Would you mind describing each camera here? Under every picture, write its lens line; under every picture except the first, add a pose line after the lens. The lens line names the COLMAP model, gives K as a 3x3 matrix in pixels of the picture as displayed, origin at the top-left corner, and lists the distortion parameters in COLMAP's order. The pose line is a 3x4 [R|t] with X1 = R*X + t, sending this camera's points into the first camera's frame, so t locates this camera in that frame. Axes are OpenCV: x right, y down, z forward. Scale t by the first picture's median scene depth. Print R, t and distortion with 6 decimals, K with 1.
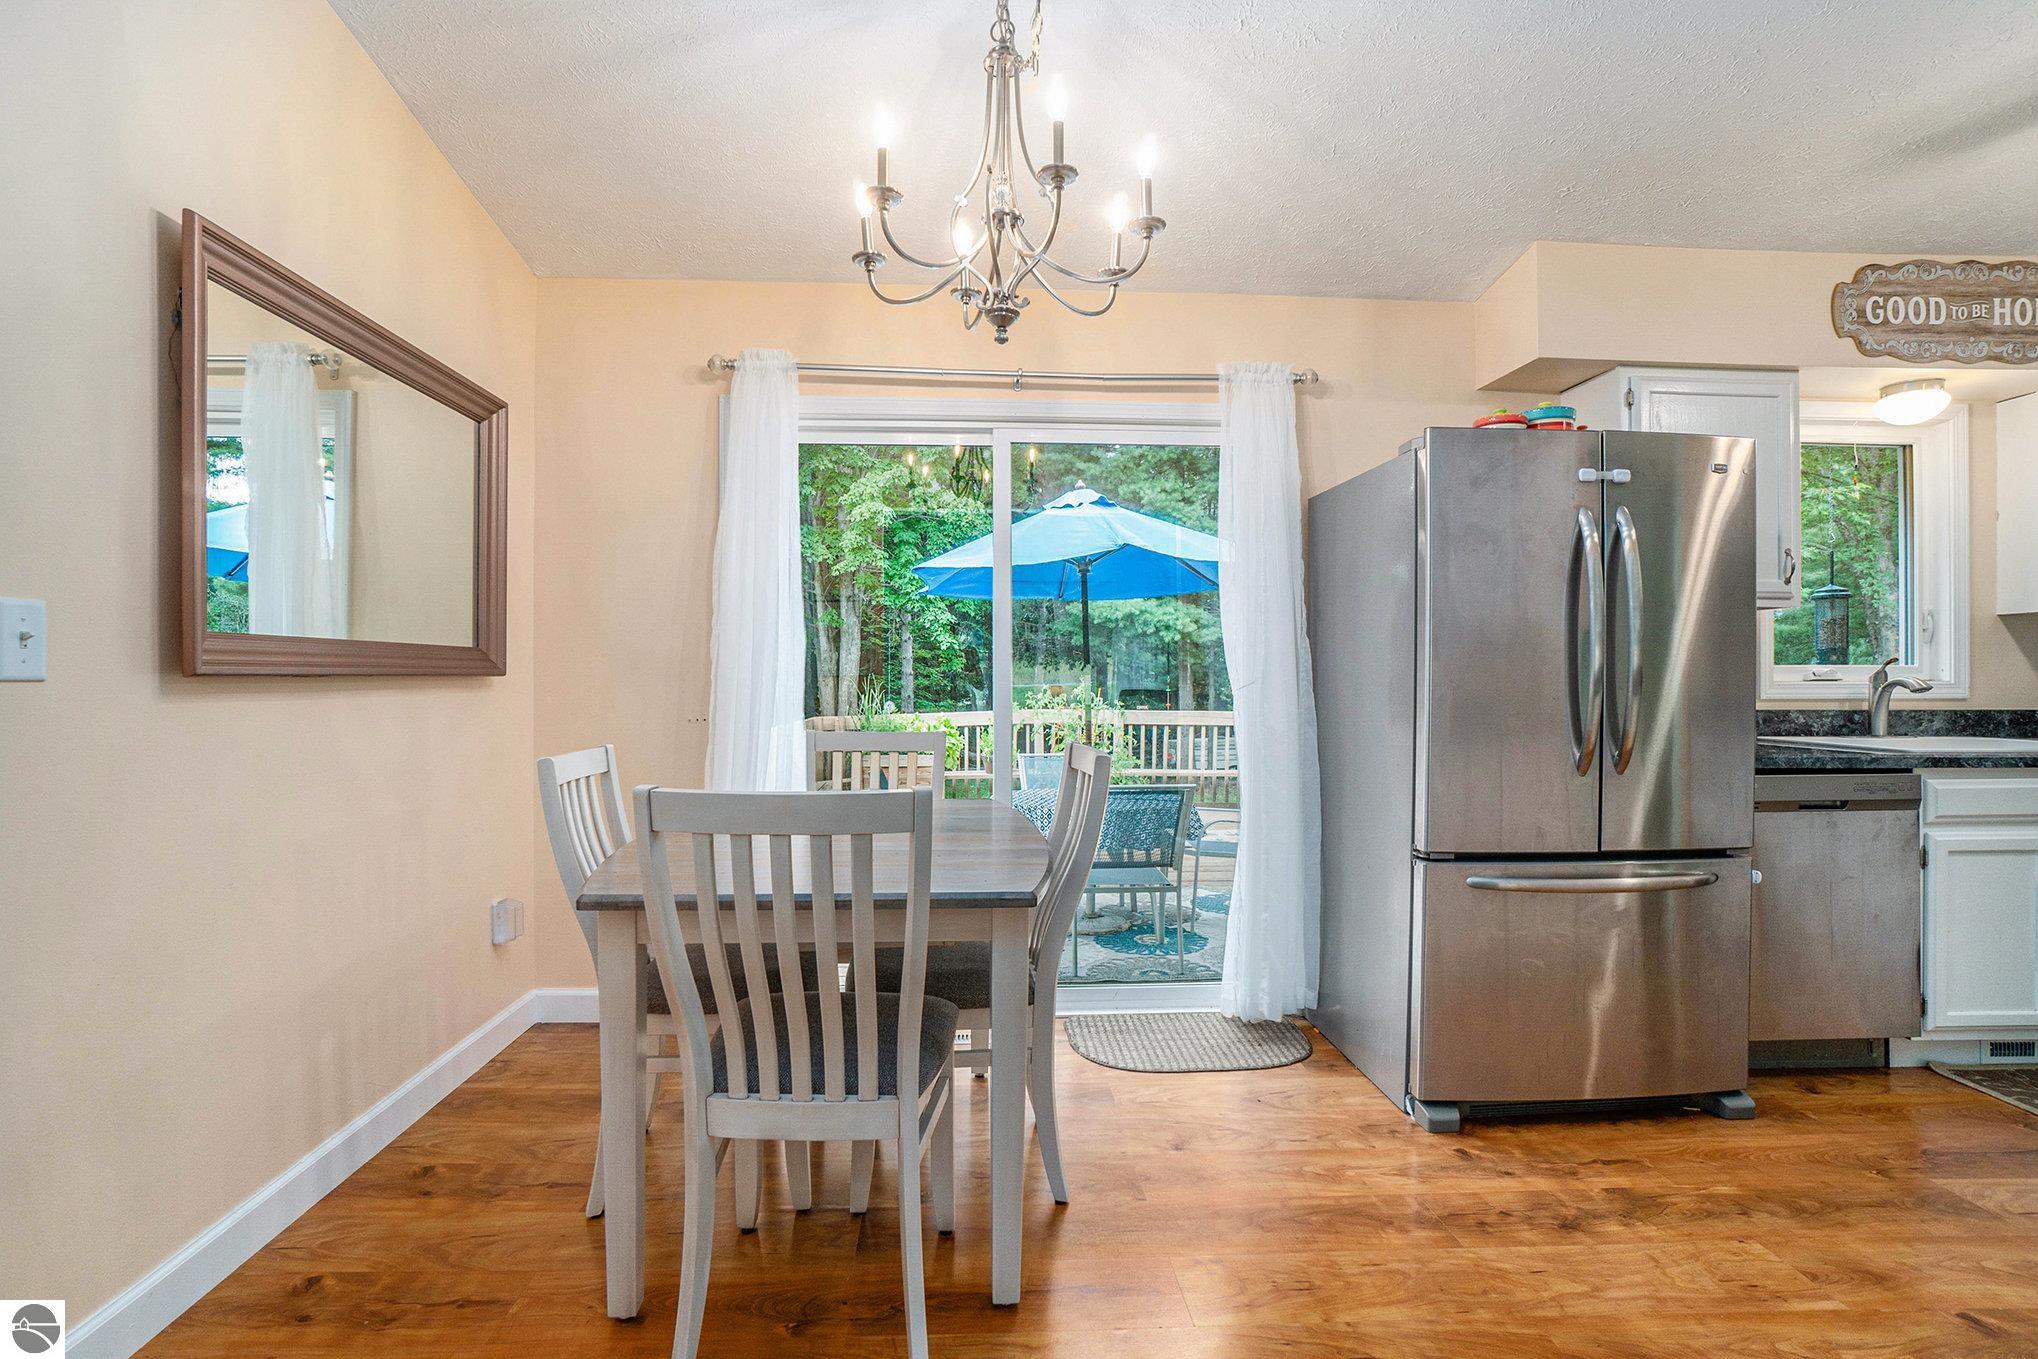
lens RADIAL K [[900.1, 0, 1025.4], [0, 900.1, 671.6], [0, 0, 1]] dist [-0.005744, 0.001399]
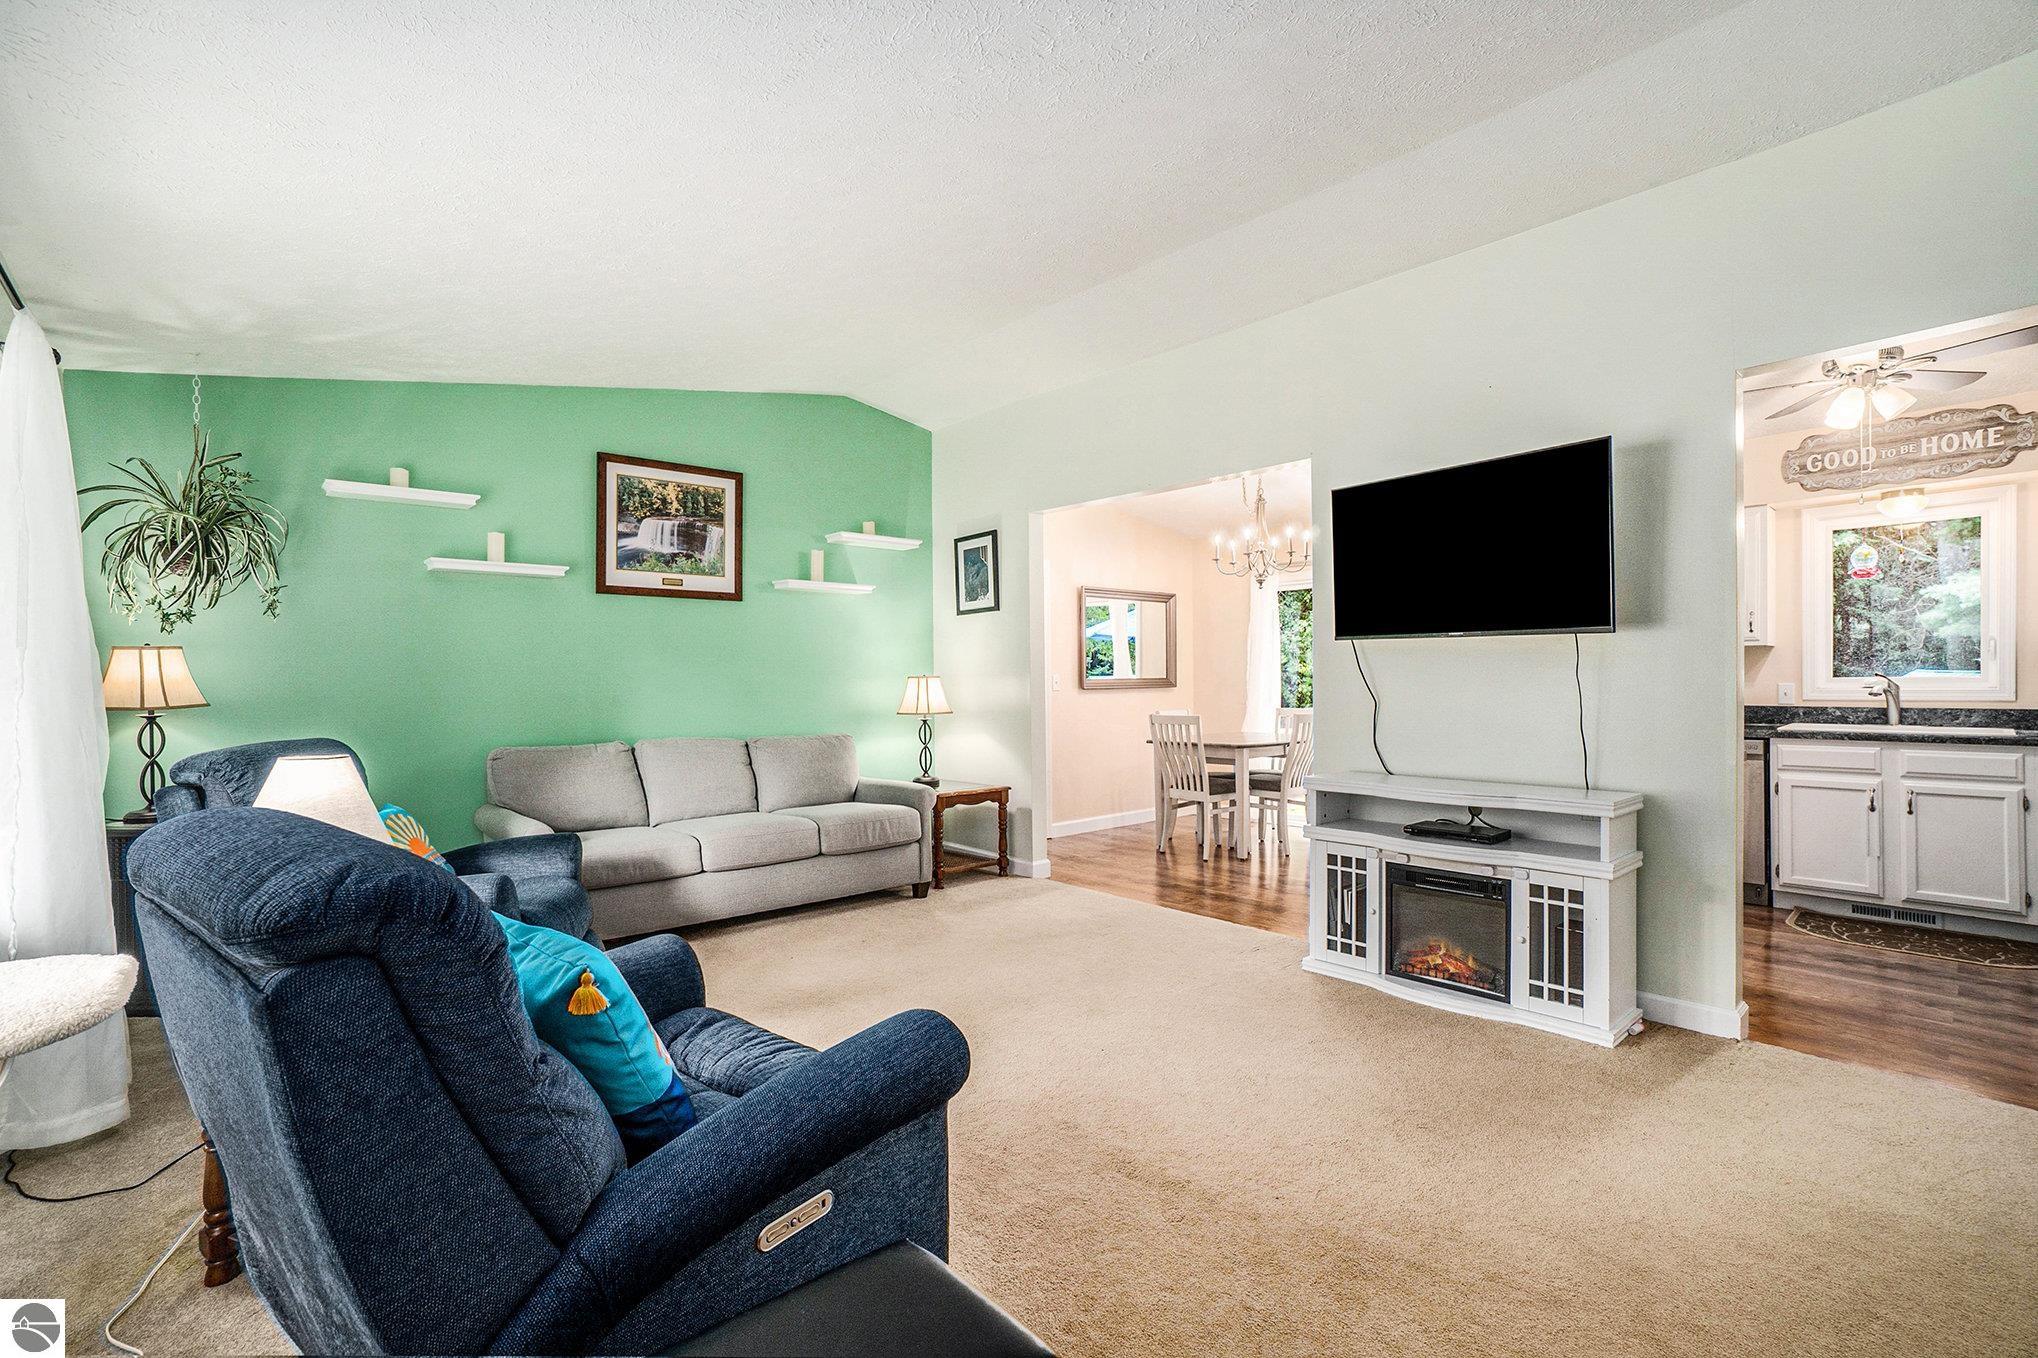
lens RADIAL K [[900.1, 0, 1030.1], [0, 900.1, 687.5], [0, 0, 1]] dist [-0.005744, 0.001399]
pose [[0.636977, -0.002247, -0.770879, 1.298663], [0.017912, 0.999769, 0.011887, -0.037521], [0.770674, -0.021380, 0.636870, -1.164168]]
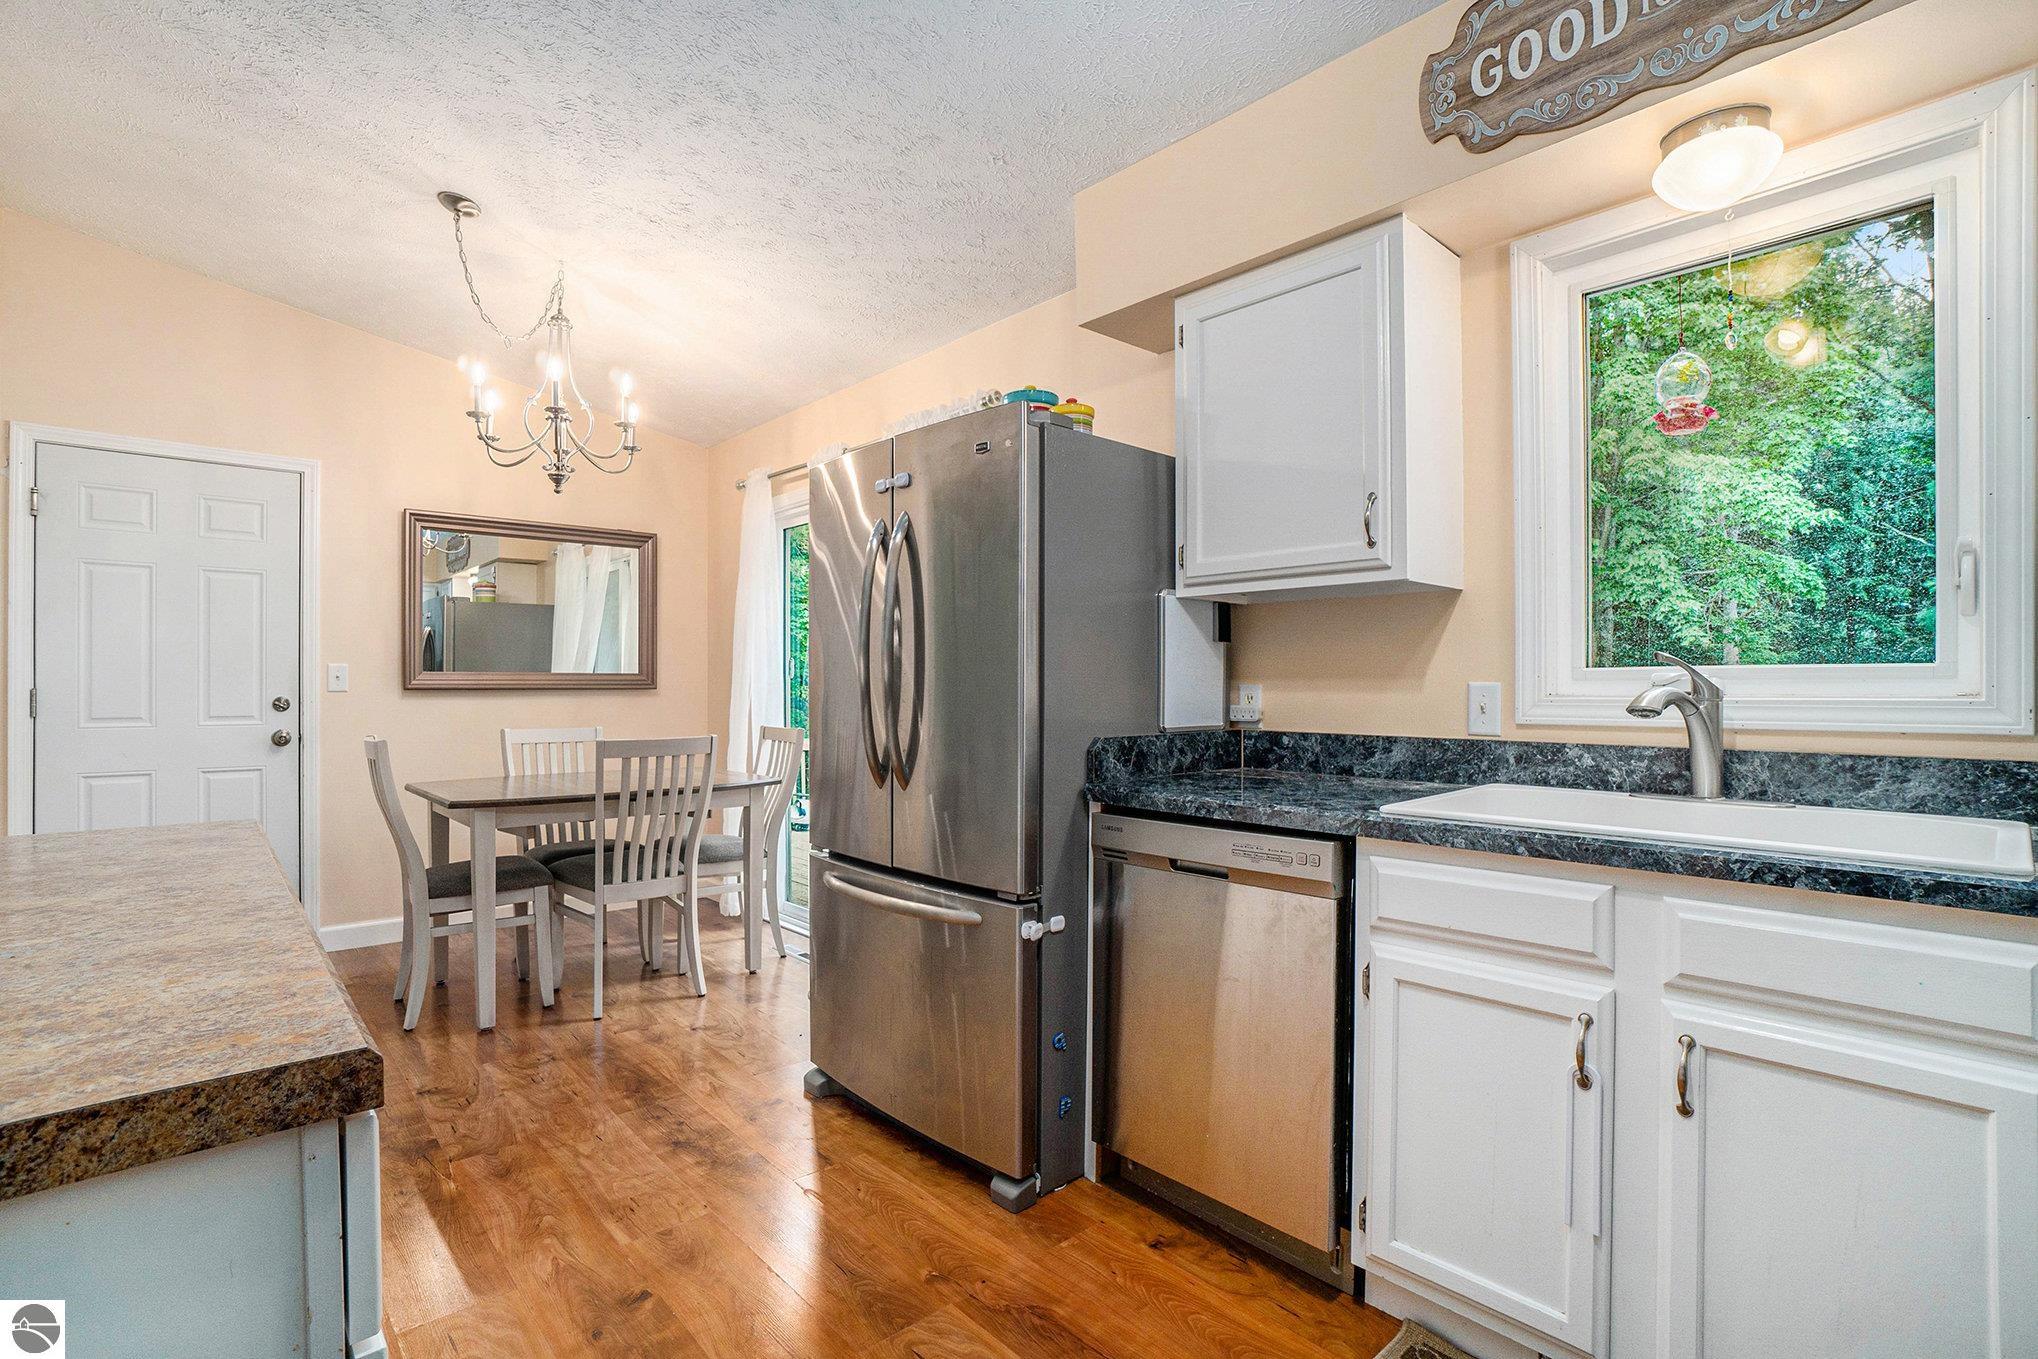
lens RADIAL K [[948.7, 0, 1024.5], [0, 948.7, 689.1], [0, 0, 1]] dist [-0.032015, 0.001112]
pose [[0.632662, -0.003483, -0.774420, 1.230026], [0.006831, 0.999976, 0.001083, 0.003898], [0.774398, -0.005975, 0.632671, 0.368561]]
